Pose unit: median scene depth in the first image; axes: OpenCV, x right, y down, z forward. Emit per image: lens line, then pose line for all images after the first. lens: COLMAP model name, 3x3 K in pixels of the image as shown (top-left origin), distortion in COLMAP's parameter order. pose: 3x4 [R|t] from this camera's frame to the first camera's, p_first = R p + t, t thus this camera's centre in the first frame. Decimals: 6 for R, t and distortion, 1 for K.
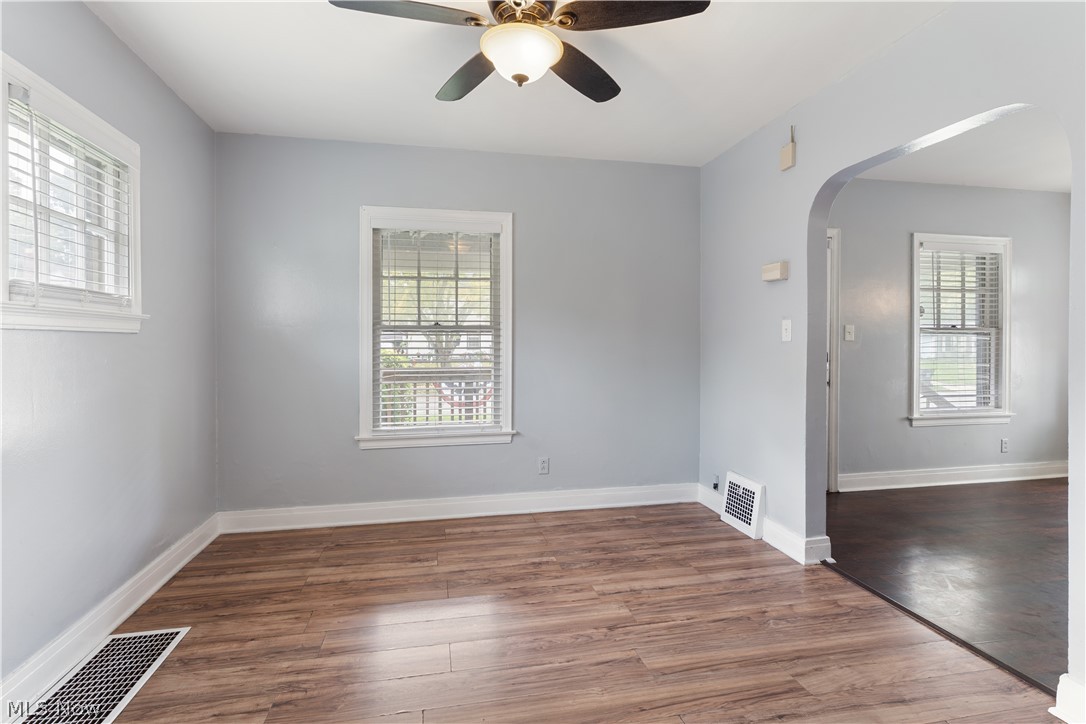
lens RADIAL K [[550.0, 0, 545.4], [0, 550.0, 341.3], [0, 0, 1]] dist [0.000045, 0.000012]
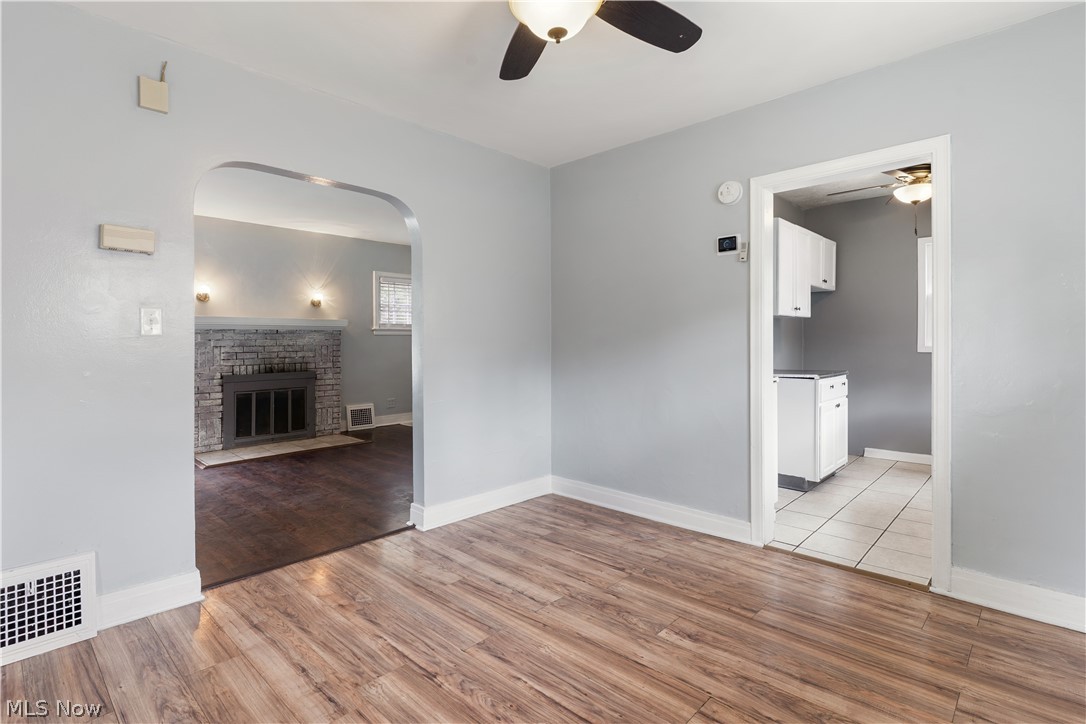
lens RADIAL K [[532.7, 0, 538.8], [0, 532.7, 342.4], [0, 0, 1]] dist [0.000073, -0.000041]
pose [[-0.564301, -0.000160, 0.825569, -0.543197], [0.005521, 0.999977, 0.003967, 0.009825], [-0.825551, 0.006797, -0.564287, 1.117080]]
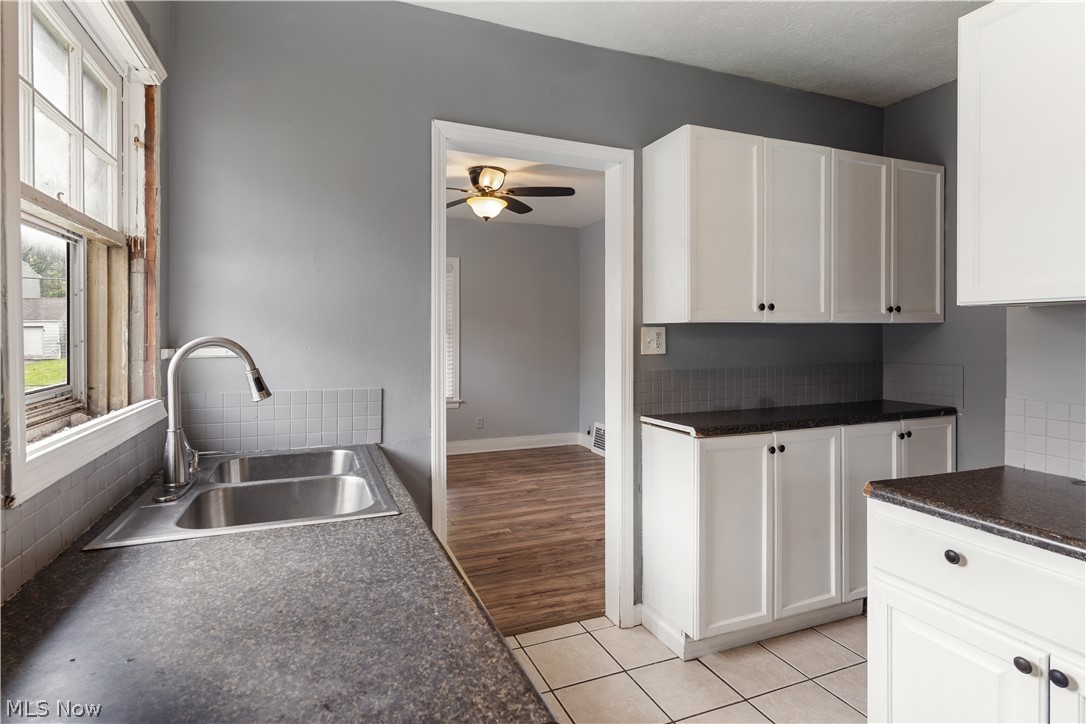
lens RADIAL K [[564.1, 0, 542.3], [0, 564.1, 328.6], [0, 0, 1]] dist [0.001558, 0.000044]
pose [[0.983296, -0.001225, 0.182010, -0.168034], [0.002178, 0.999985, -0.005031, -0.039569], [-0.182001, 0.005344, 0.983284, -0.828552]]
